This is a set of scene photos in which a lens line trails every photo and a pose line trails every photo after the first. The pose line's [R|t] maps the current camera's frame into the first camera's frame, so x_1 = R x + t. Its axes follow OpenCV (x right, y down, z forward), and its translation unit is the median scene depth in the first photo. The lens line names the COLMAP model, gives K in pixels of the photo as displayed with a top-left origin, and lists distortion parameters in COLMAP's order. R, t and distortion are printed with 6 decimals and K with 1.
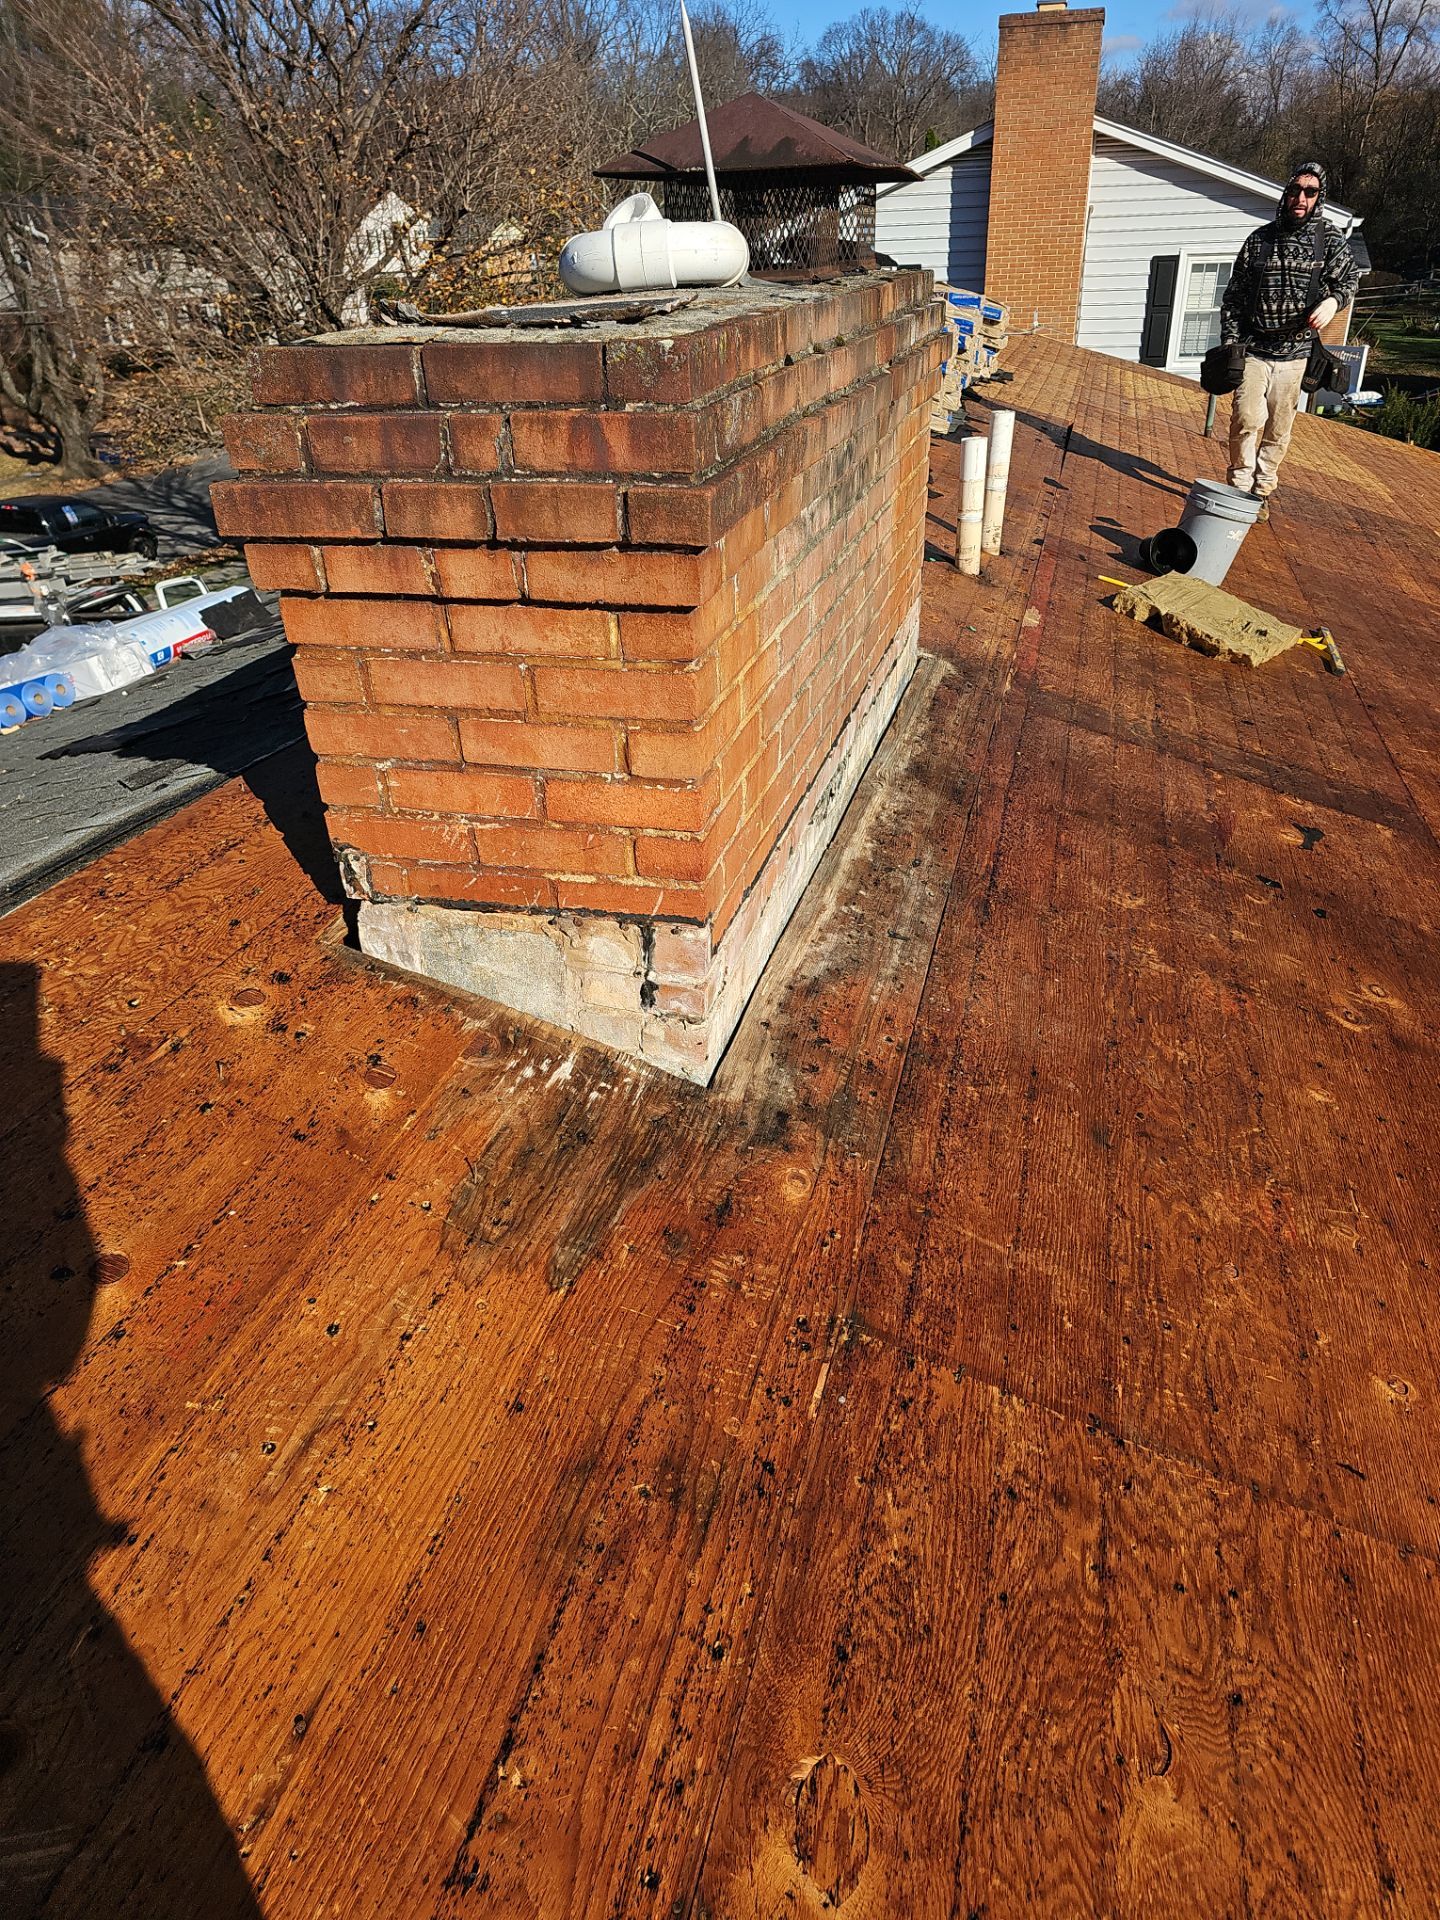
lens RADIAL K [[1266.8, 0, 717.8], [0, 1266.8, 950.8], [0, 0, 1]] dist [0.052132, -0.042947]
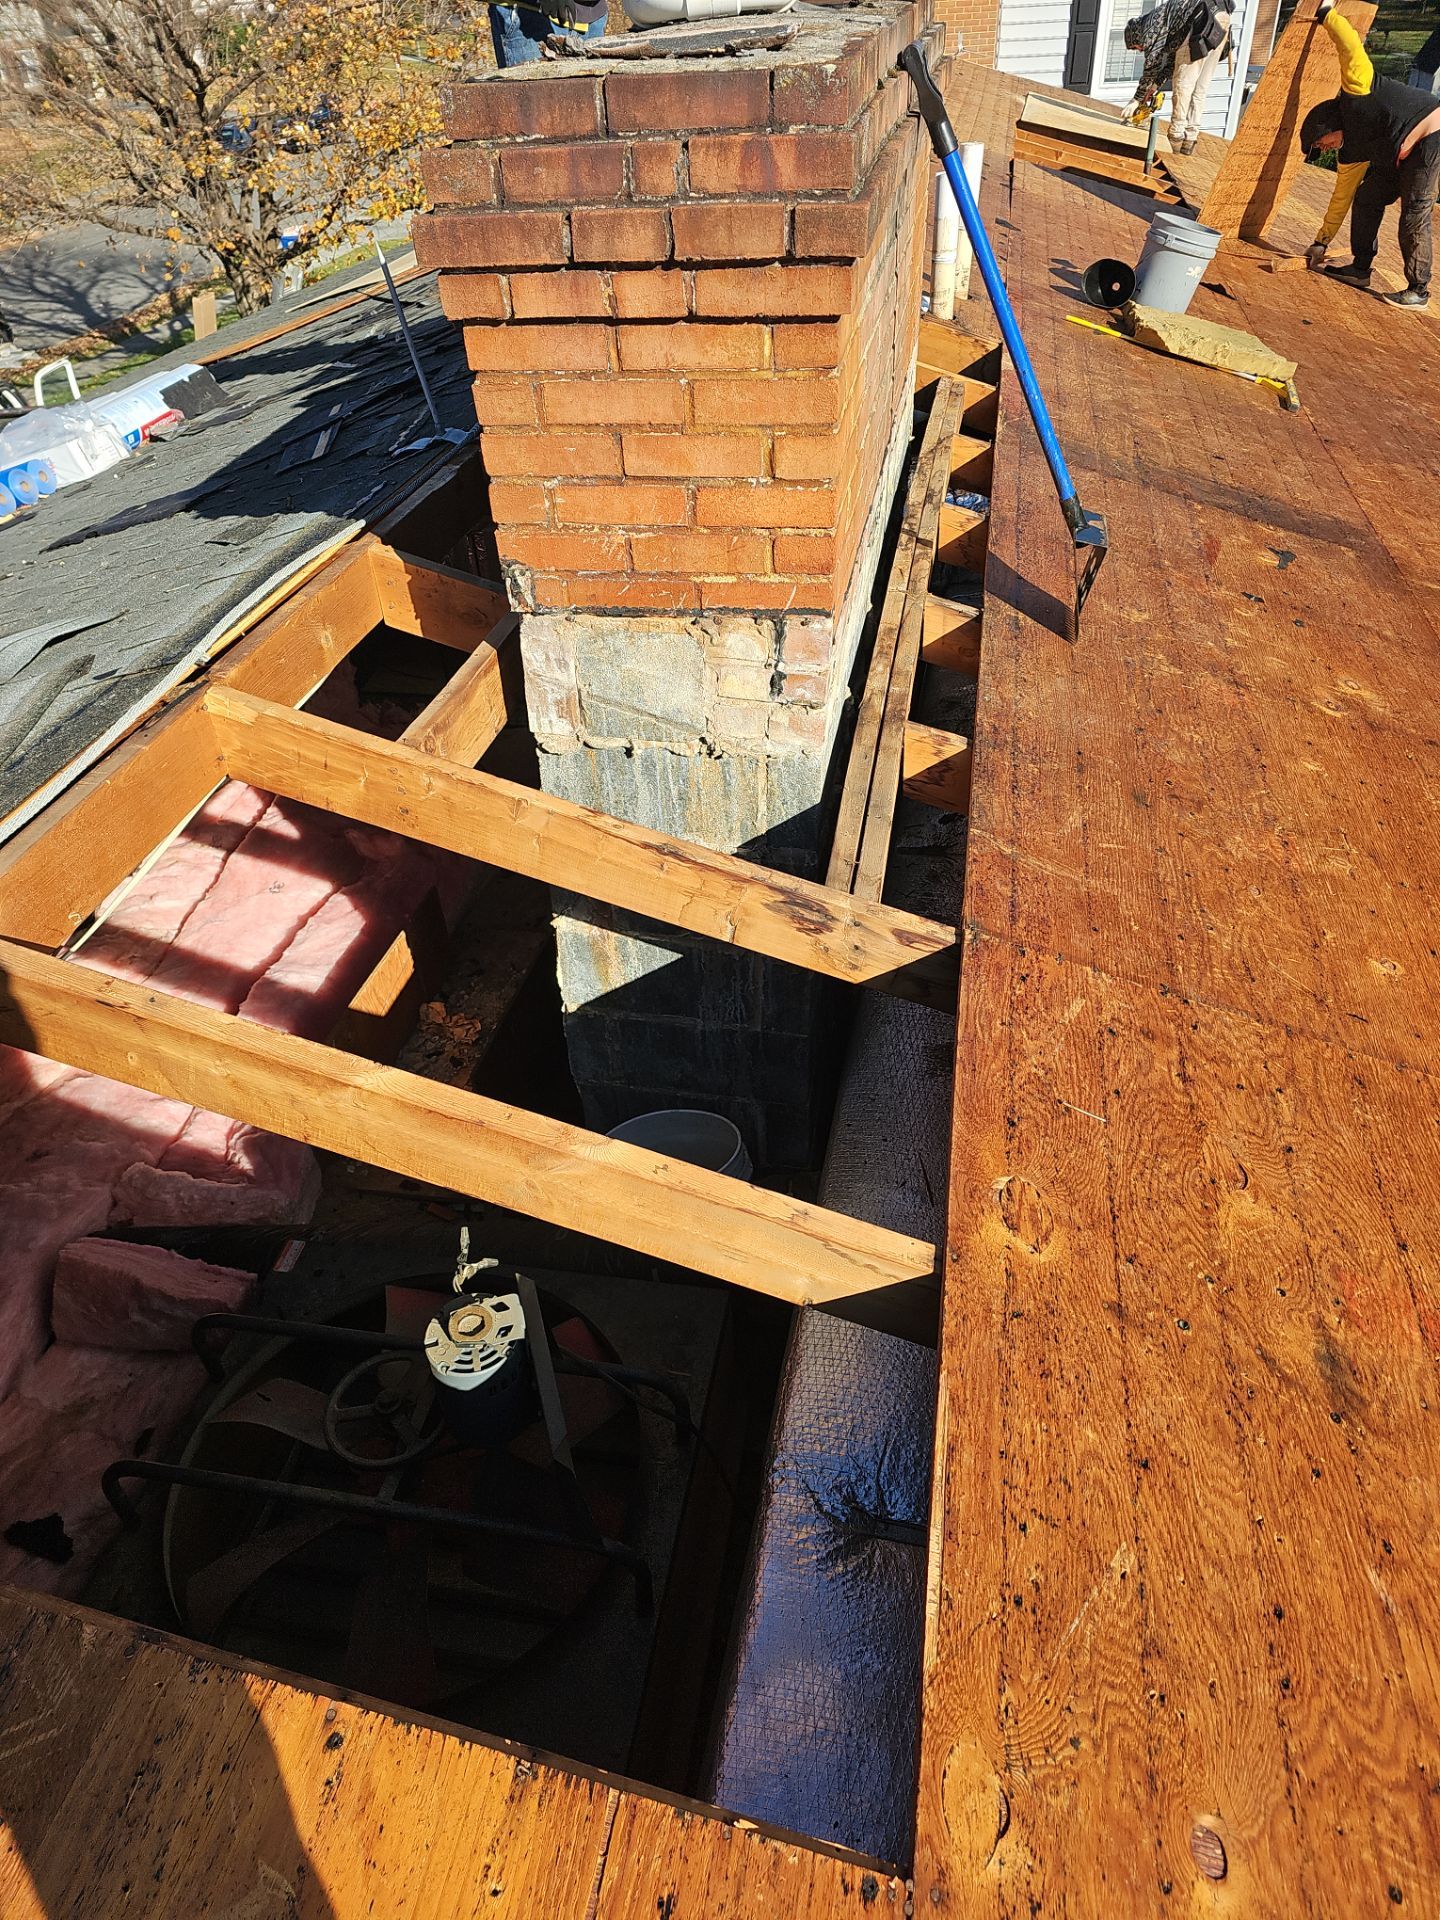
lens RADIAL K [[1284.3, 0, 698.6], [0, 1284.3, 964.2], [0, 0, 1]] dist [0.064580, -0.053146]
pose [[0.997062, -0.060286, 0.047244, -0.223970], [0.052439, 0.986890, 0.152638, 0.118320], [-0.055827, -0.149712, 0.987152, -0.242474]]
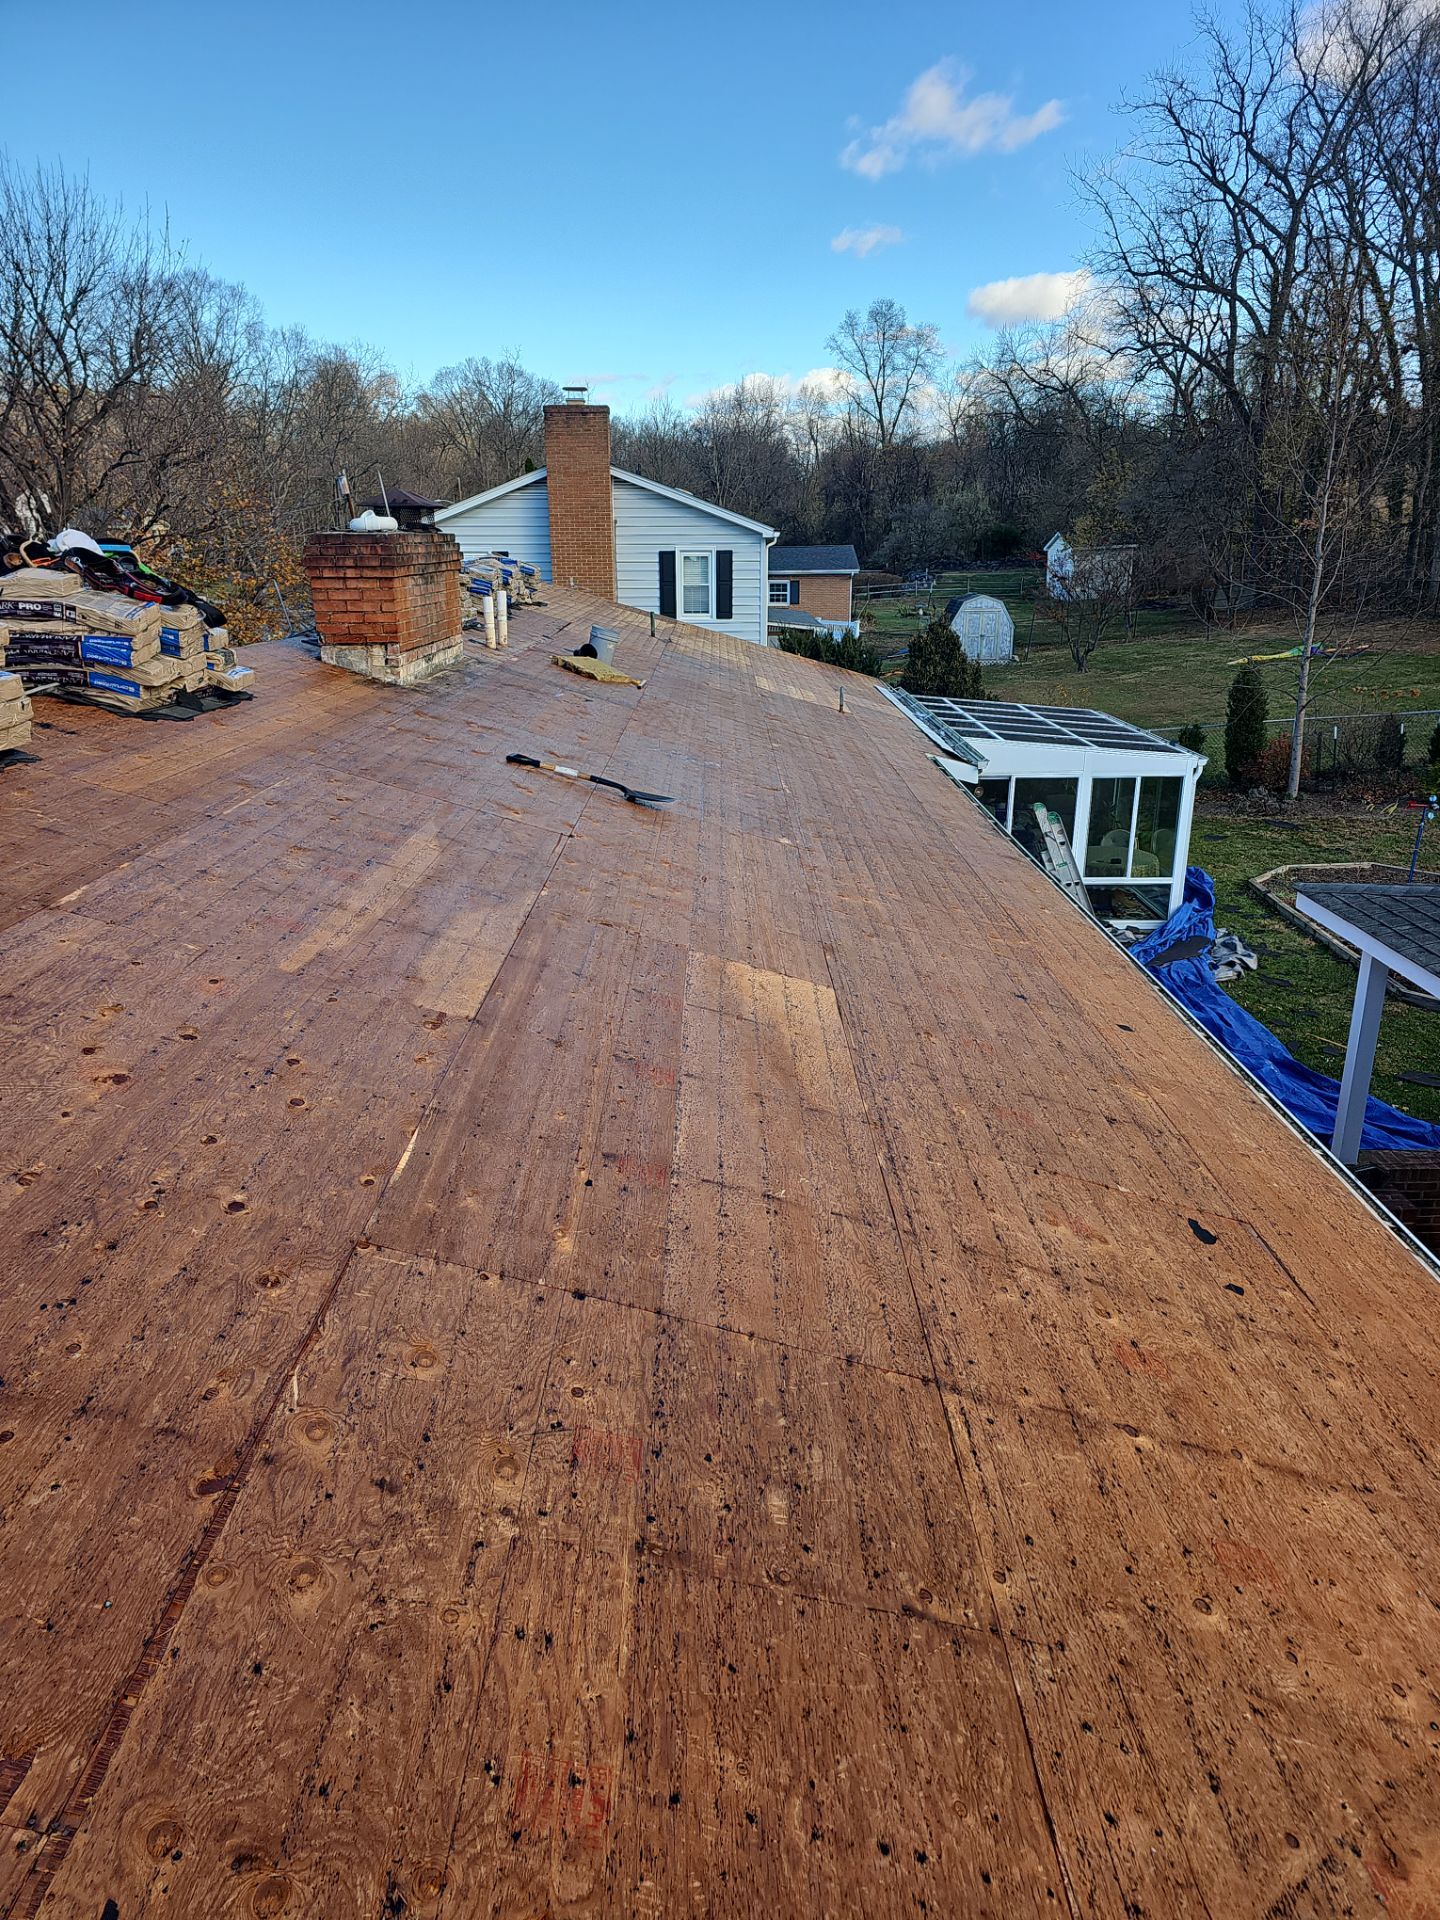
lens RADIAL K [[1266.8, 0, 717.8], [0, 1266.8, 950.8], [0, 0, 1]] dist [0.052132, -0.042947]
pose [[0.963682, -0.054697, 0.261391, -0.187397], [0.104503, 0.977984, -0.180630, 2.368229], [-0.245757, 0.201386, 0.948181, -4.125823]]
